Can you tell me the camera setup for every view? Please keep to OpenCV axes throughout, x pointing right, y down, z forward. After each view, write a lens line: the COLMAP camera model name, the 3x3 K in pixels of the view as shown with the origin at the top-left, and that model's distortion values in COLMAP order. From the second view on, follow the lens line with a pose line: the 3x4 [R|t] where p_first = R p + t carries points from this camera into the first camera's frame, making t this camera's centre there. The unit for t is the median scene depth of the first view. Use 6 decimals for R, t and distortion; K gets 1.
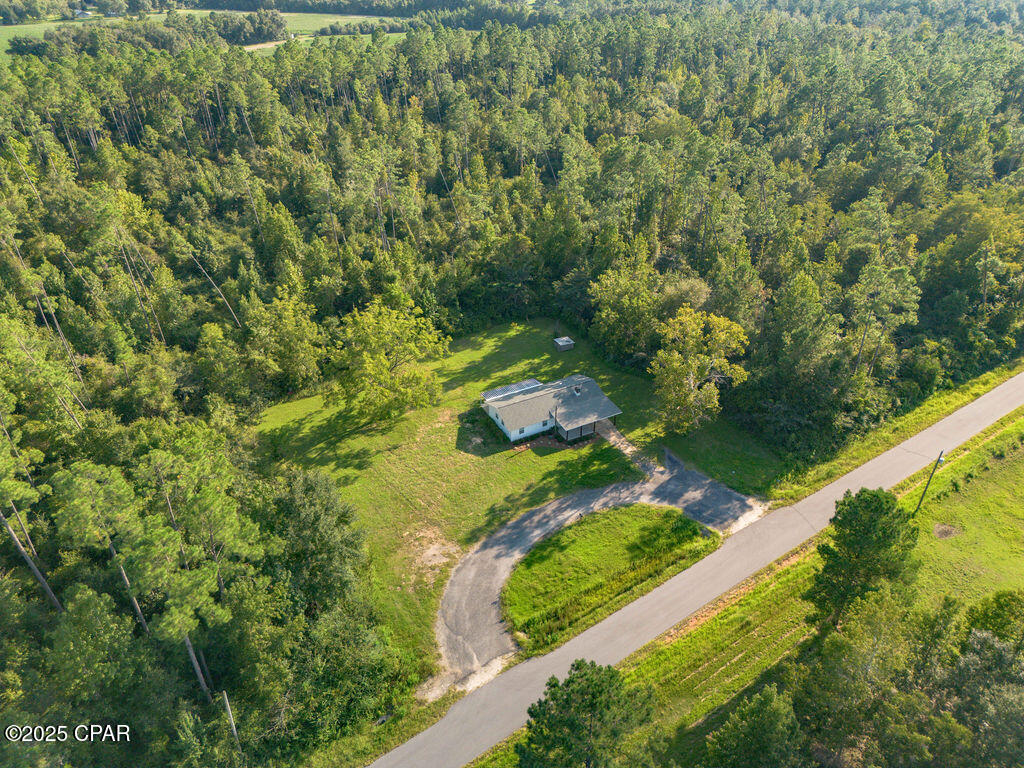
lens RADIAL K [[720.2, 0, 512.3], [0, 720.2, 384.3], [0, 0, 1]] dist [0.023123, -0.000513]
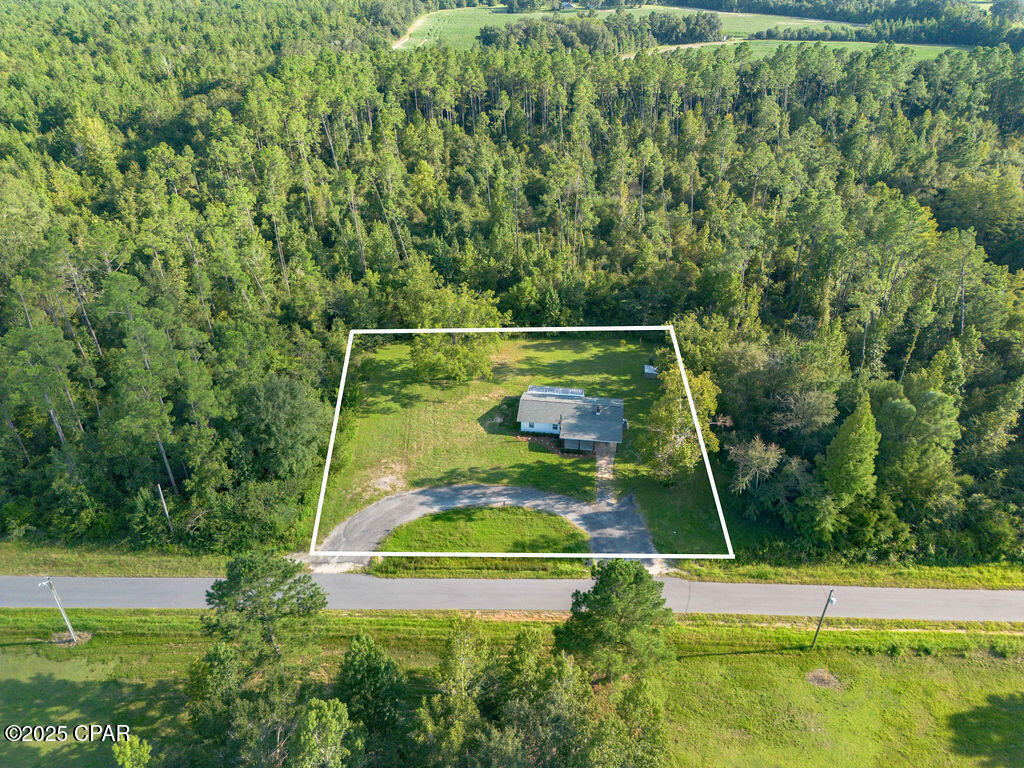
lens RADIAL K [[720.2, 0, 510.1], [0, 720.2, 383.8], [0, 0, 1]] dist [0.023123, -0.000513]
pose [[0.812452, 0.313957, -0.491276, 0.525342], [-0.309858, 0.946291, 0.092310, -0.090988], [0.493872, 0.077228, 0.866098, 0.004198]]
